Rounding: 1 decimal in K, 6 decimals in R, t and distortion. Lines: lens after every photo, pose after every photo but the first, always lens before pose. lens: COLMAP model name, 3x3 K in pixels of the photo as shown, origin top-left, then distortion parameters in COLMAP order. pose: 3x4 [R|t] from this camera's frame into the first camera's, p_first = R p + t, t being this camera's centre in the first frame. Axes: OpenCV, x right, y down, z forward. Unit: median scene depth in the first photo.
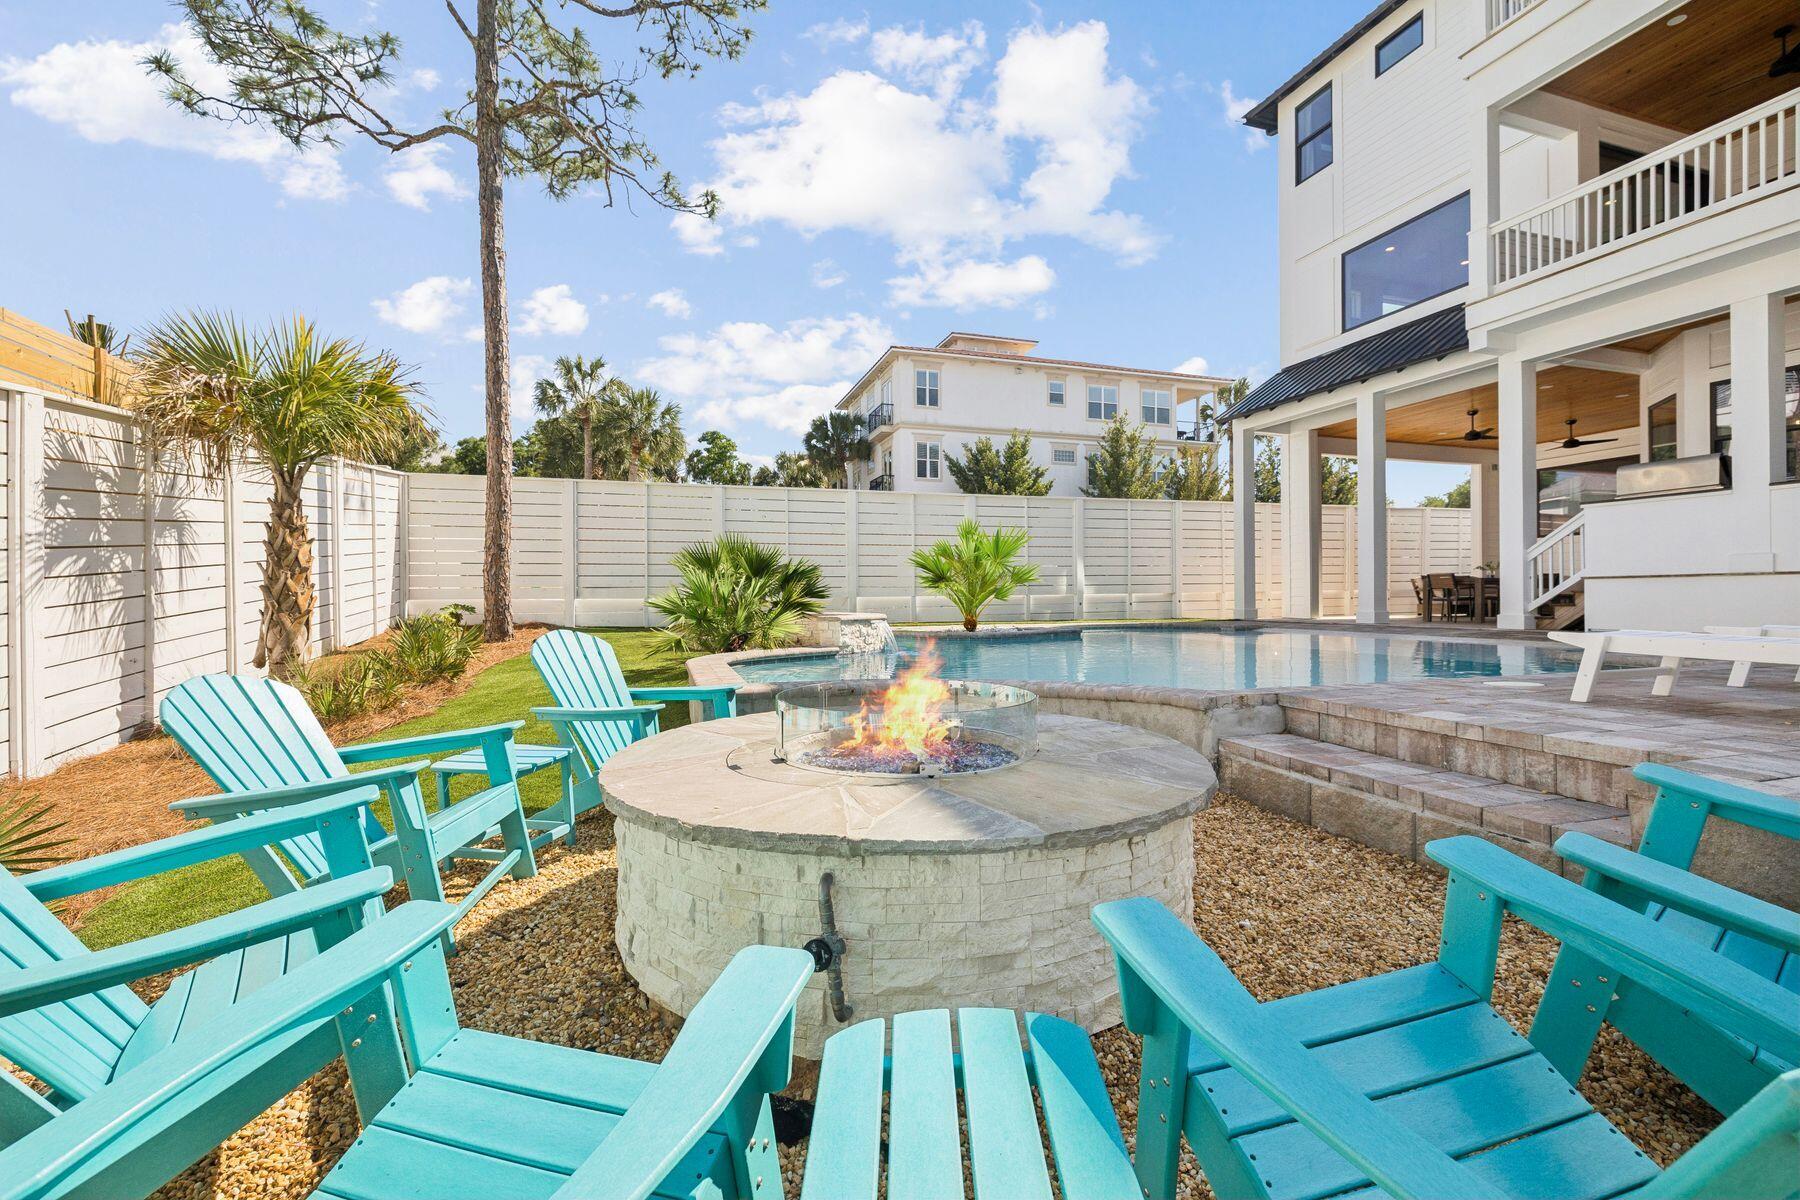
lens RADIAL K [[763.4, 0, 901.5], [0, 763.4, 596.2], [0, 0, 1]] dist [0.001291, 0.000387]
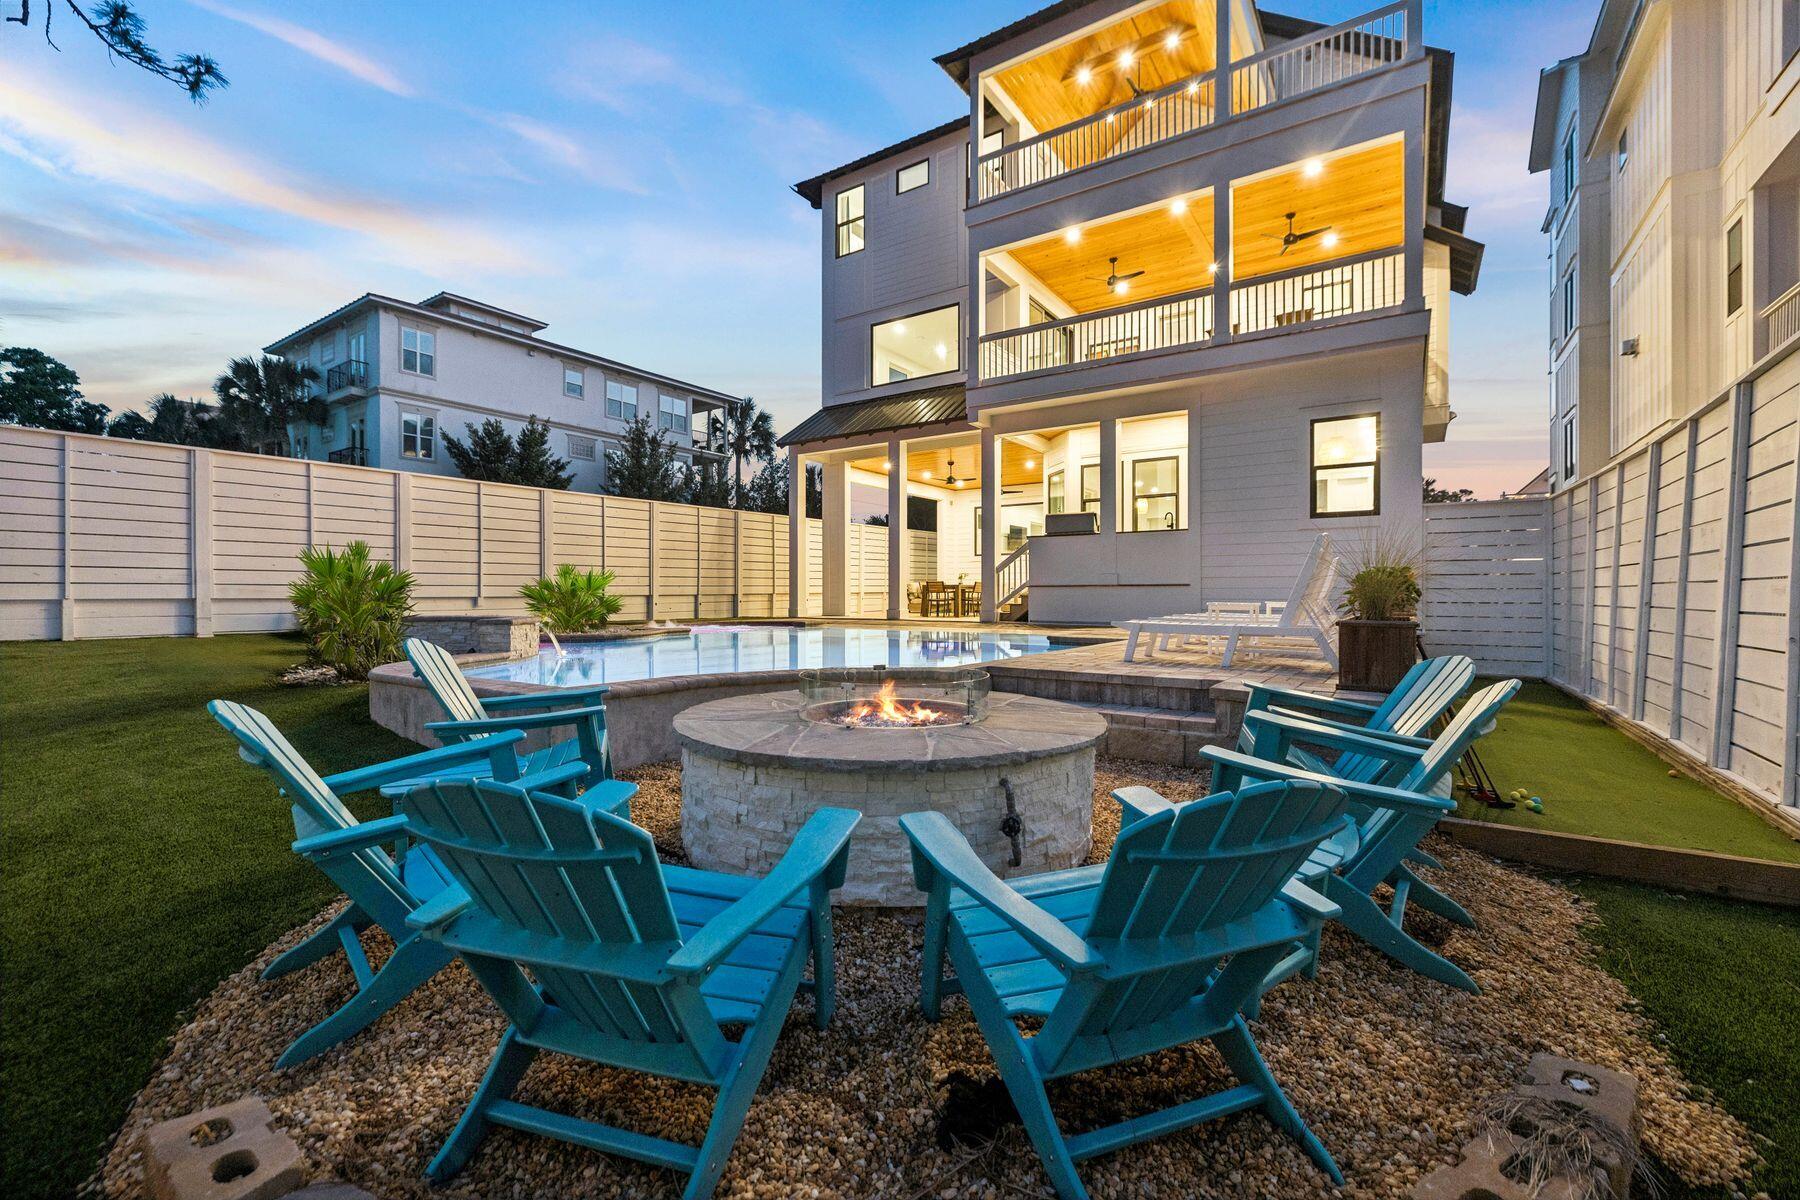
lens RADIAL K [[750.1, 0, 900.0], [0, 750.1, 600.0], [0, 0, 1]] dist [0.000866, 0.000329]
pose [[0.793444, 0.001402, 0.608642, -0.046946], [-0.005774, 0.999970, 0.005225, -0.000672], [-0.608616, -0.007660, 0.793428, -0.004297]]
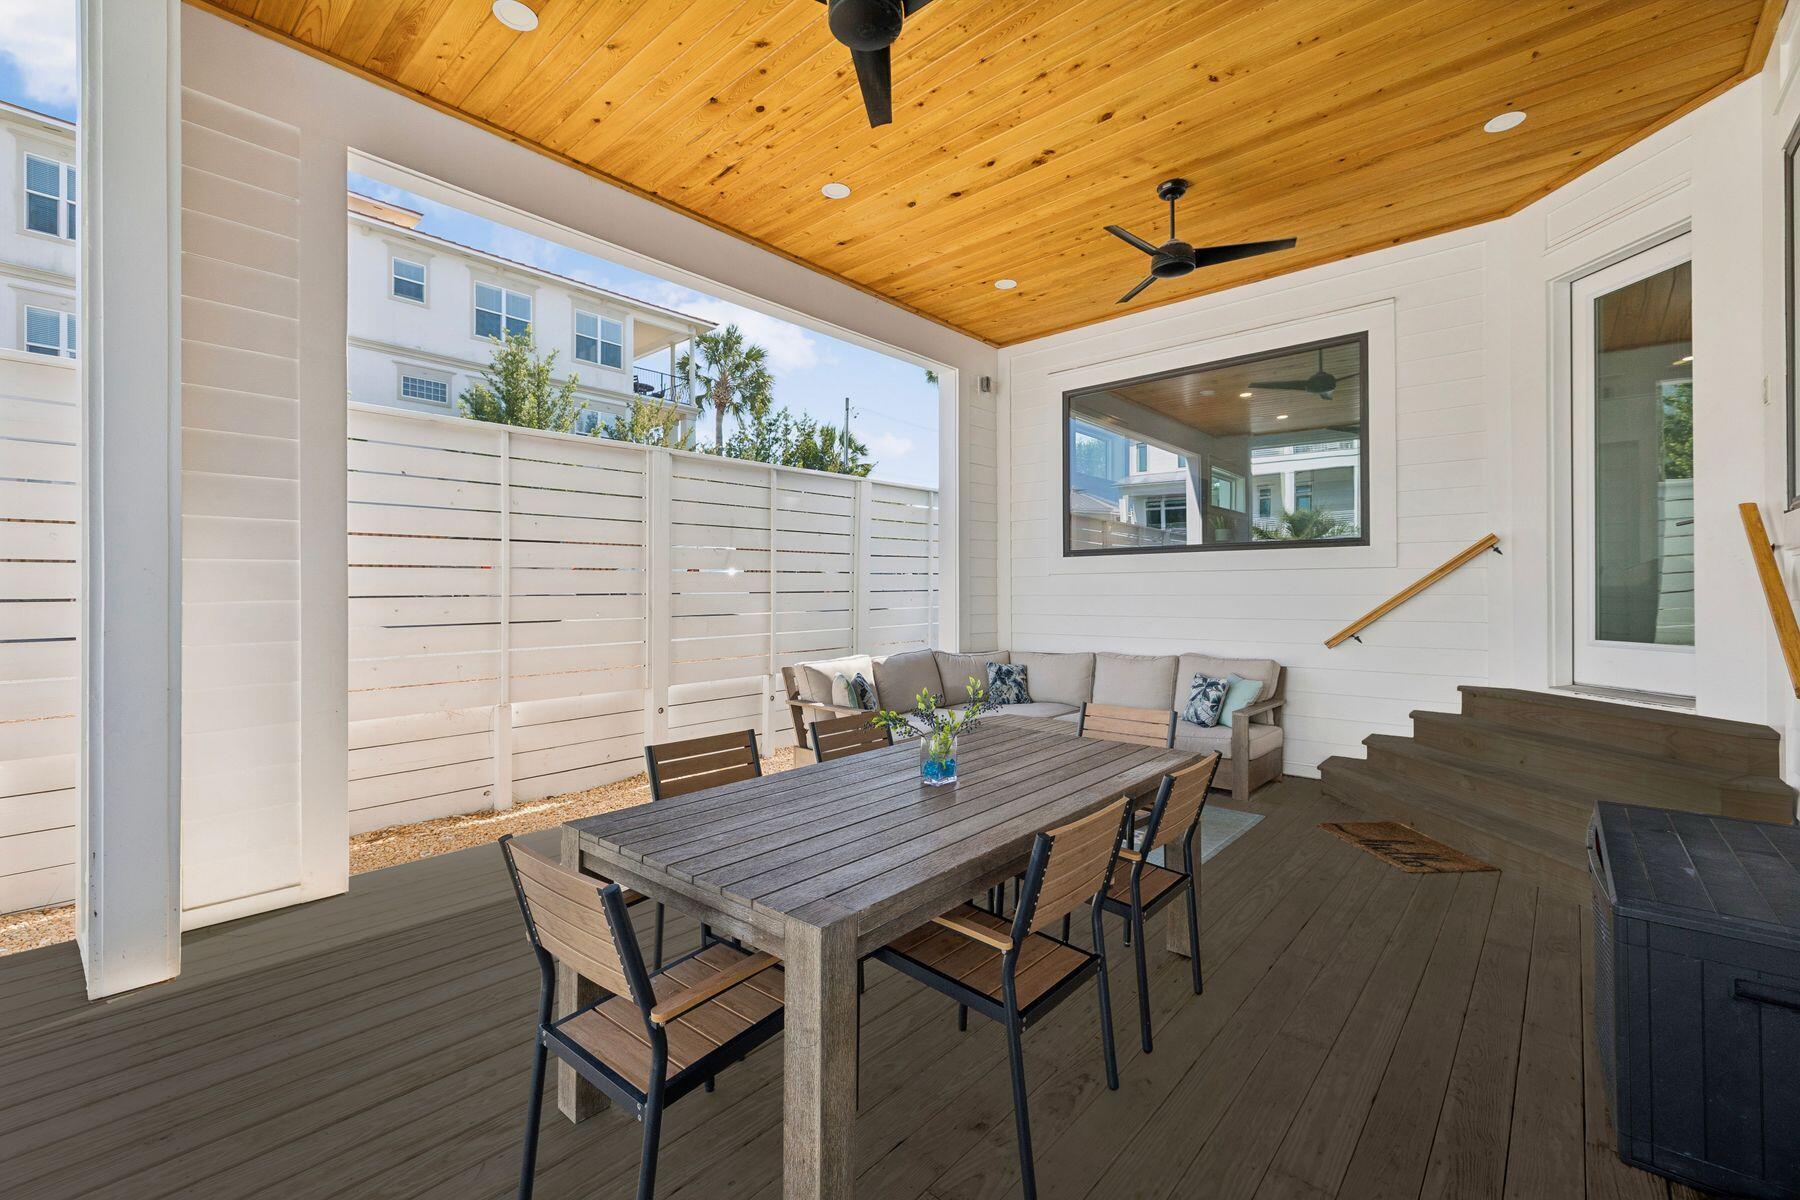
lens RADIAL K [[763.4, 0, 901.5], [0, 763.4, 596.2], [0, 0, 1]] dist [0.001291, 0.000387]
pose [[0.862873, 0.004021, 0.505405, 0.237086], [-0.004546, 0.999990, -0.000195, -0.023821], [-0.505400, -0.002129, 0.862882, 0.299443]]
